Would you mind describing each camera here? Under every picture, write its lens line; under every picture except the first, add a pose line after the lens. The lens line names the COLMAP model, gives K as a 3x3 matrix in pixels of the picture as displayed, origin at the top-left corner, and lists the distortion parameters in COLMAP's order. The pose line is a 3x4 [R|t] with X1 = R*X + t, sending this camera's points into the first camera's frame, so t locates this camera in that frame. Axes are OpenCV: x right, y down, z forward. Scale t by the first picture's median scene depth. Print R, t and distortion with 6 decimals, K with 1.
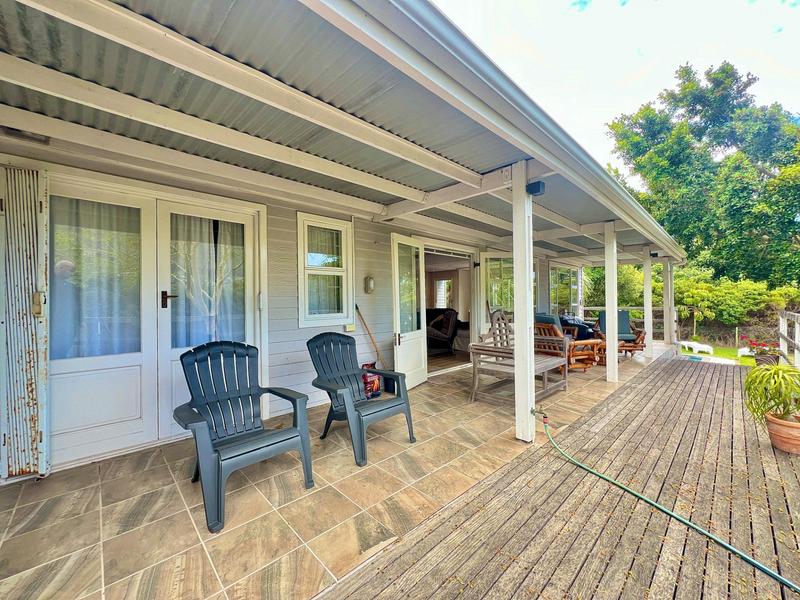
lens RADIAL K [[320.2, 0, 399.9], [0, 320.2, 303.5], [0, 0, 1]] dist [-0.000811, -0.000326]
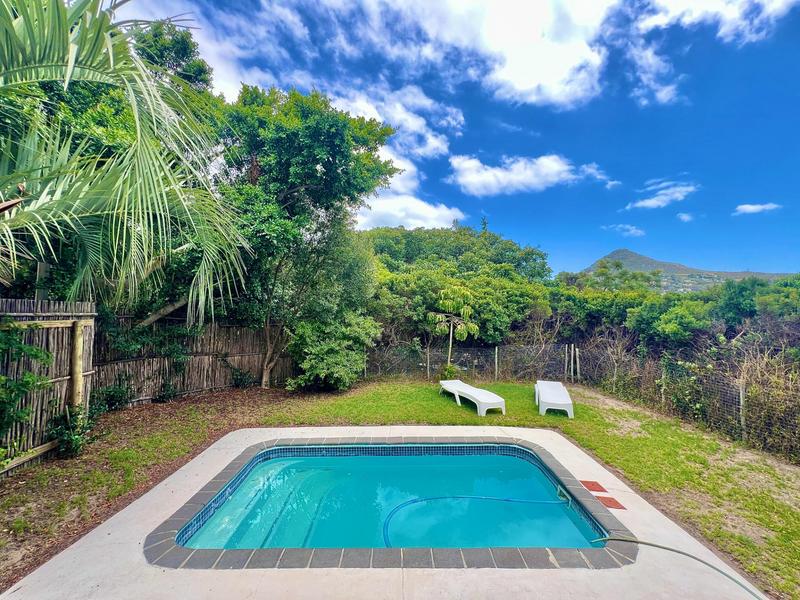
lens RADIAL K [[320.2, 0, 400.3], [0, 320.2, 301.1], [0, 0, 1]] dist [-0.000811, -0.000326]
pose [[0.685164, 0.025275, 0.727950, 0.457142], [0.002423, 0.999313, -0.036977, 0.005992], [-0.728385, 0.027099, 0.684632, 0.698529]]
